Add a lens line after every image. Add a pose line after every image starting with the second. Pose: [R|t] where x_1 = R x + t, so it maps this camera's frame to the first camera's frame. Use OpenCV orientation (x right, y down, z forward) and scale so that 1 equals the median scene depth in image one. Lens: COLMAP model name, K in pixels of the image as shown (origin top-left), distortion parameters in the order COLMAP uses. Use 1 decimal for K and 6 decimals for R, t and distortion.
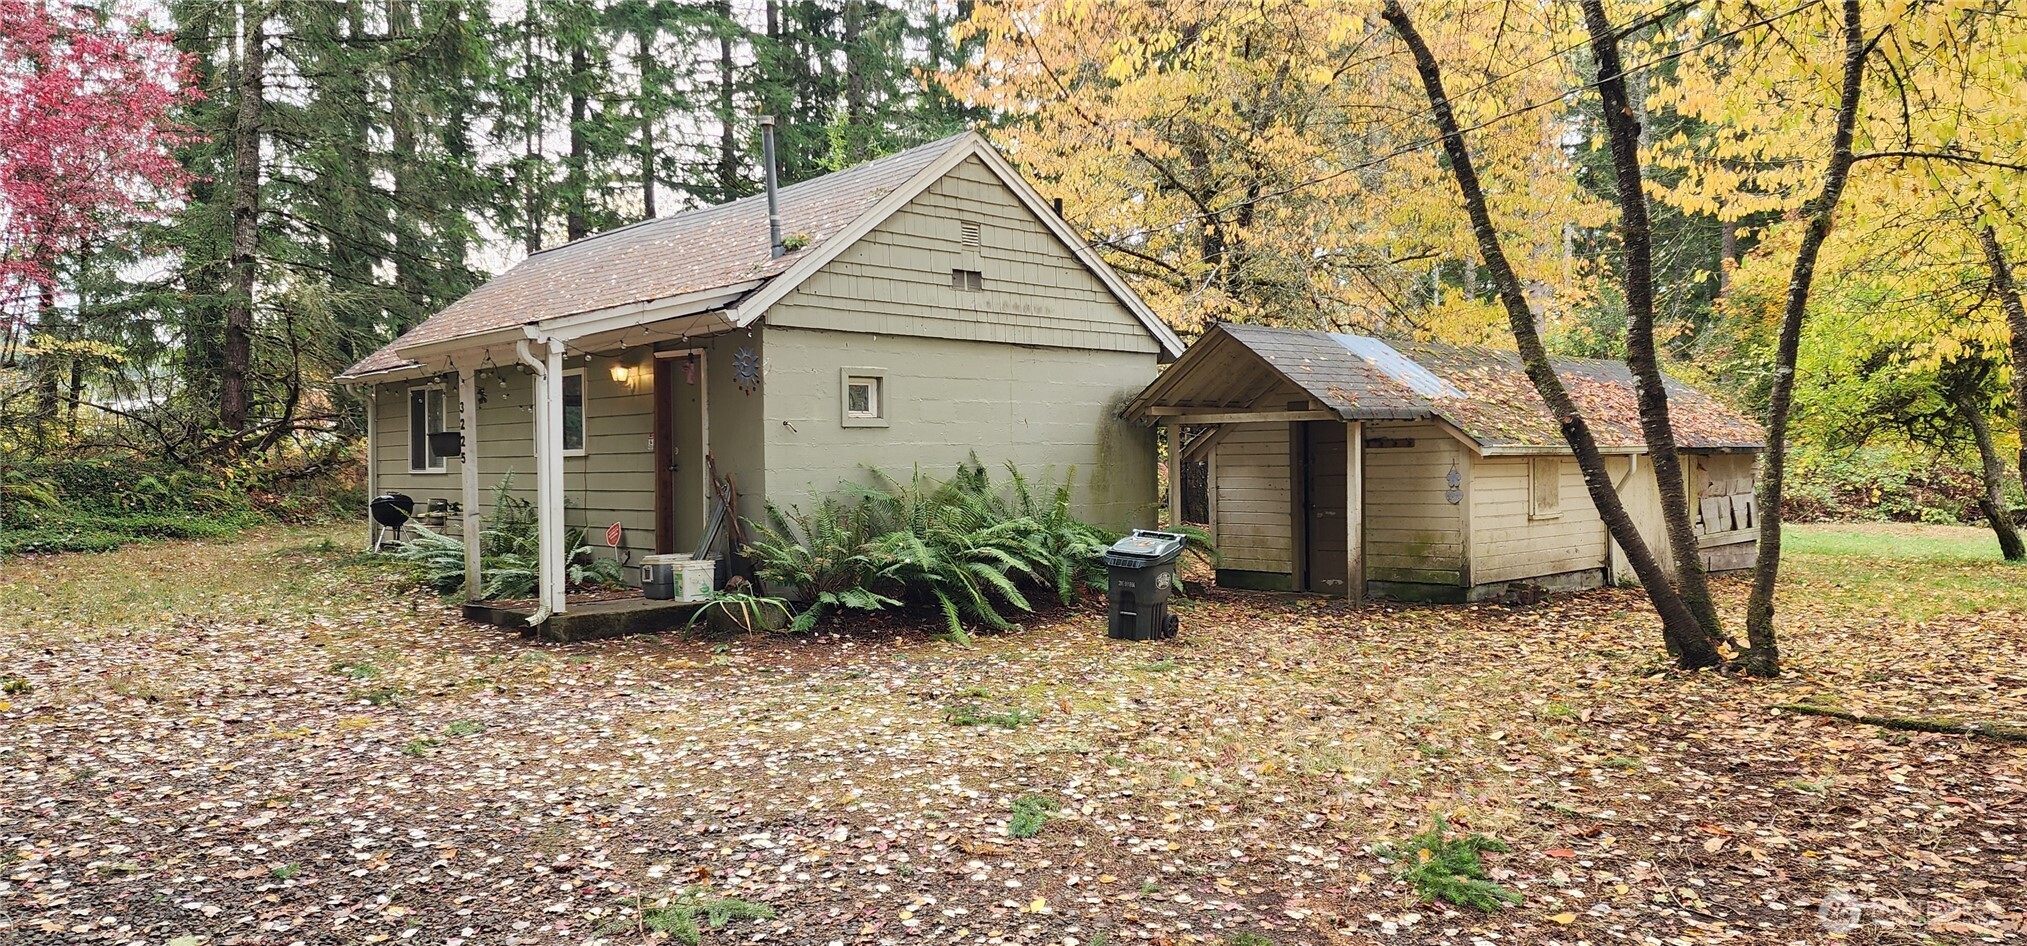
lens RADIAL K [[1350.9, 0, 1016.9], [0, 1350.9, 461.2], [0, 0, 1]] dist [0.043342, -0.003630]
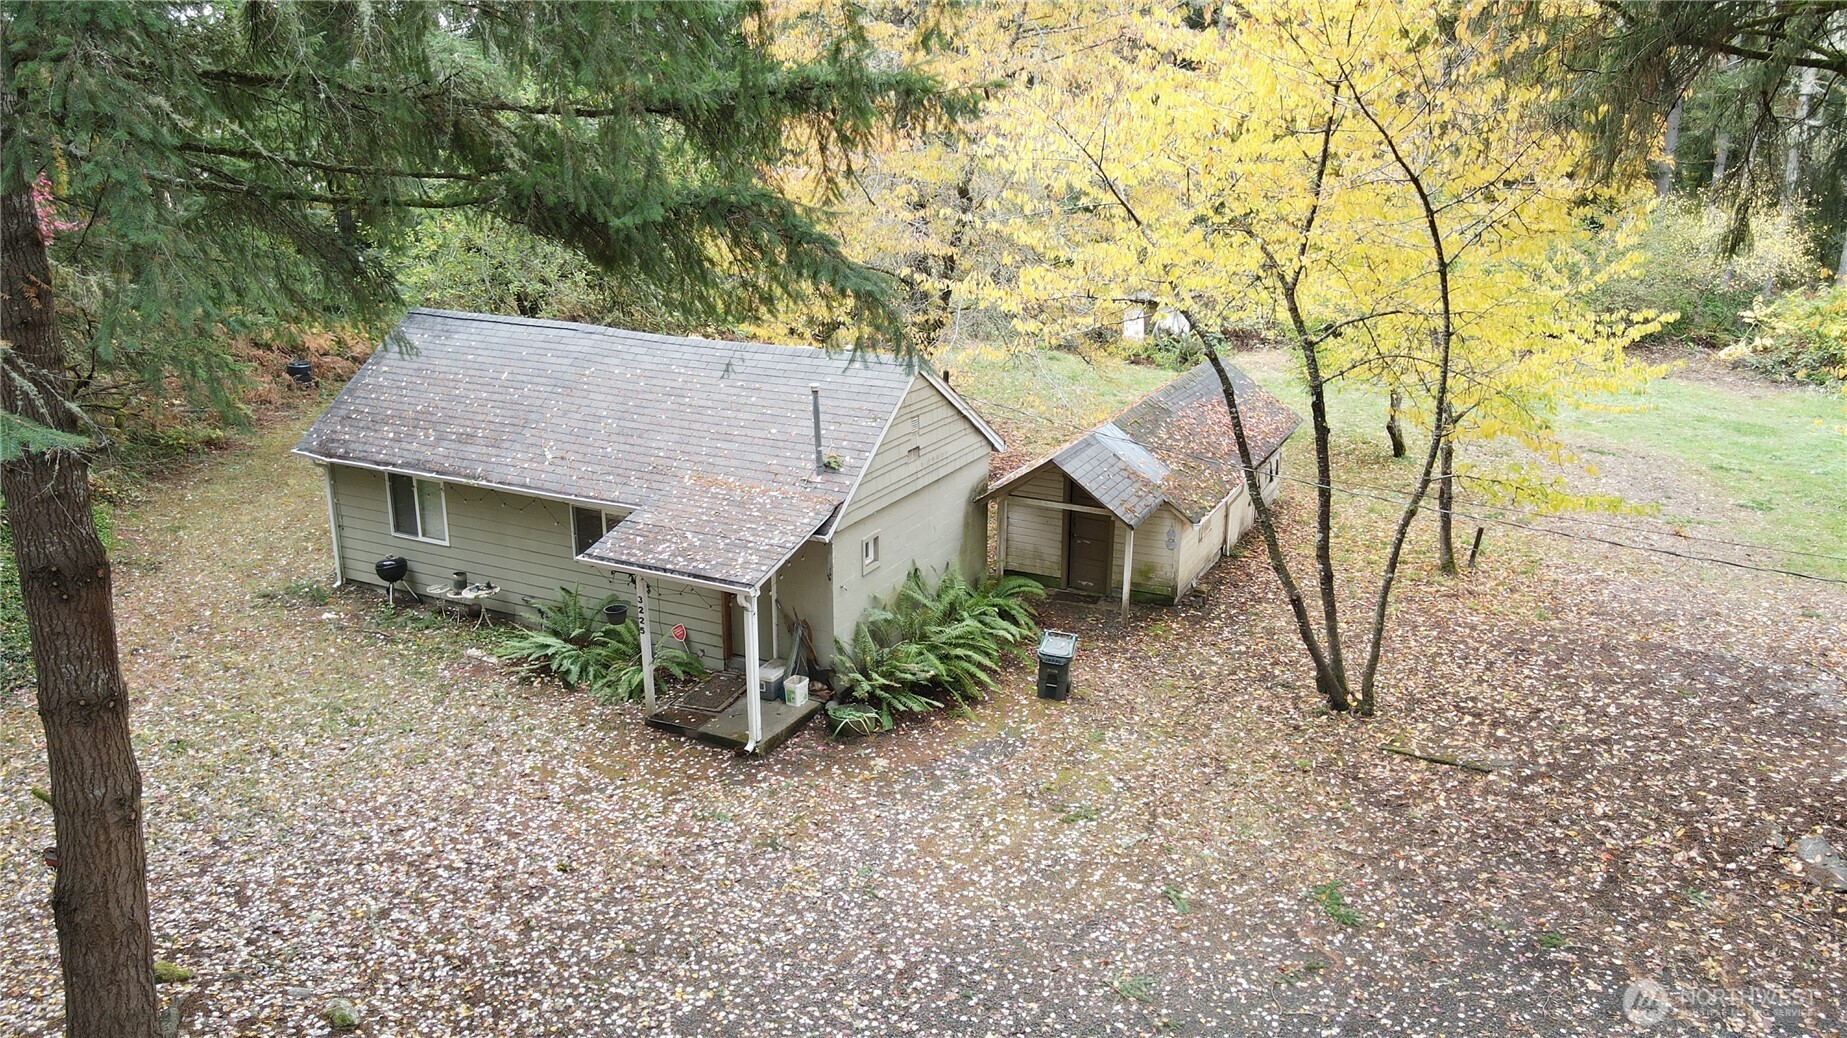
lens RADIAL K [[1375.7, 0, 926.3], [0, 1375.7, 518.8], [0, 0, 1]] dist [0.004672, 0.022731]
pose [[0.936189, -0.087098, 0.340536, -0.751776], [-0.018010, 0.955654, 0.293939, -0.702536], [-0.351036, -0.281316, 0.893104, -0.554129]]
